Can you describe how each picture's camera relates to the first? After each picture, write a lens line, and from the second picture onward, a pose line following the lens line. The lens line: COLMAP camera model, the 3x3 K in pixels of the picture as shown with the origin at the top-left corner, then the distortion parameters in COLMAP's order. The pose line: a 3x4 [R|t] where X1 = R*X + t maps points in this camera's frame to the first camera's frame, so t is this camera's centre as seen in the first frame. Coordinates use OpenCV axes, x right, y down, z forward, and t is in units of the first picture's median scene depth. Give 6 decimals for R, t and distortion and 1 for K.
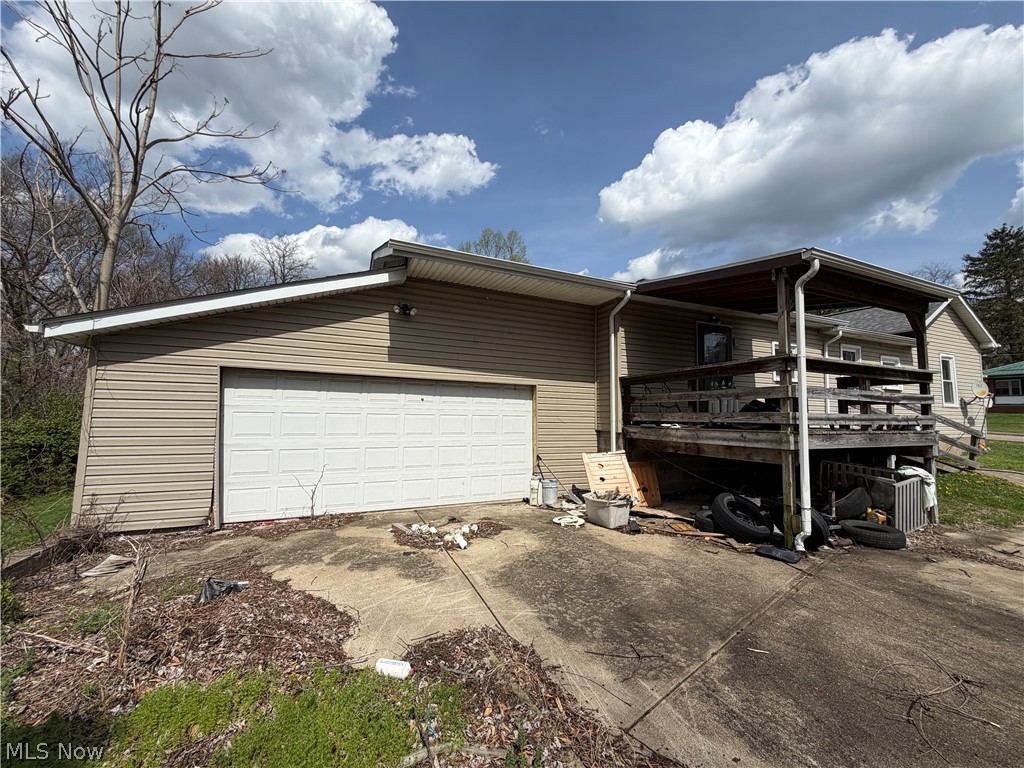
lens RADIAL K [[406.9, 0, 514.1], [0, 406.9, 387.8], [0, 0, 1]] dist [0.000359, 0.000088]
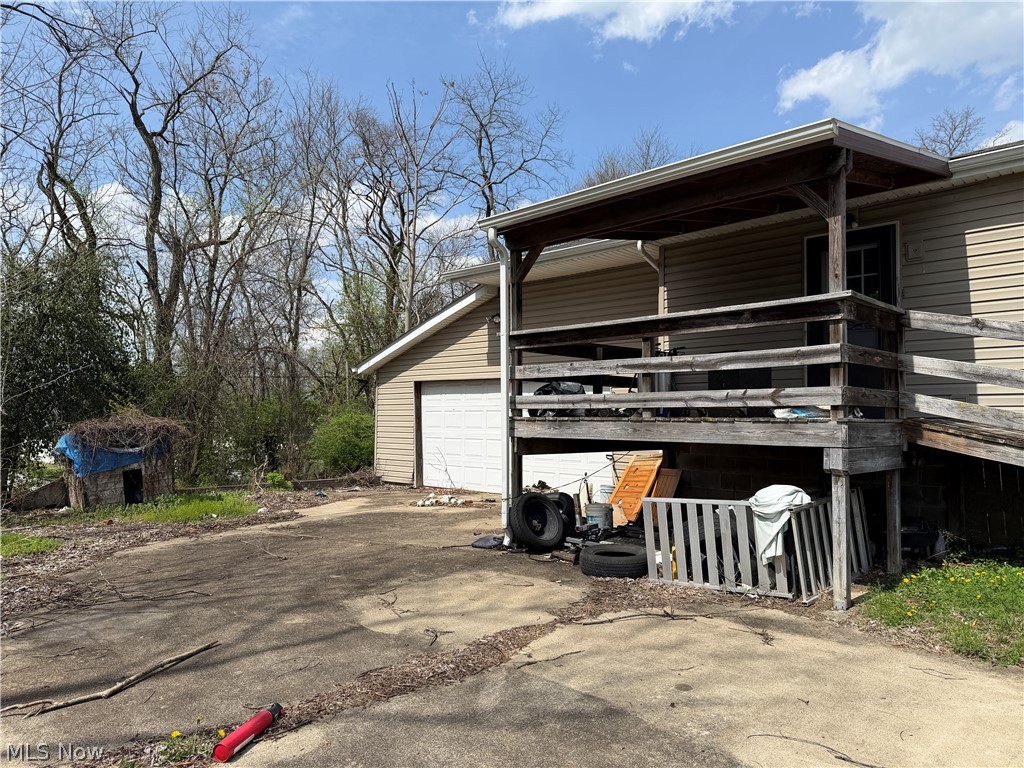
lens RADIAL K [[711.3, 0, 512.5], [0, 711.3, 384.3], [0, 0, 1]] dist [0.000792, 0.000080]
pose [[0.373222, -0.058631, -0.925888, 1.868442], [0.069079, 0.996987, -0.035288, 0.077602], [0.925167, -0.050789, 0.376147, 0.339944]]
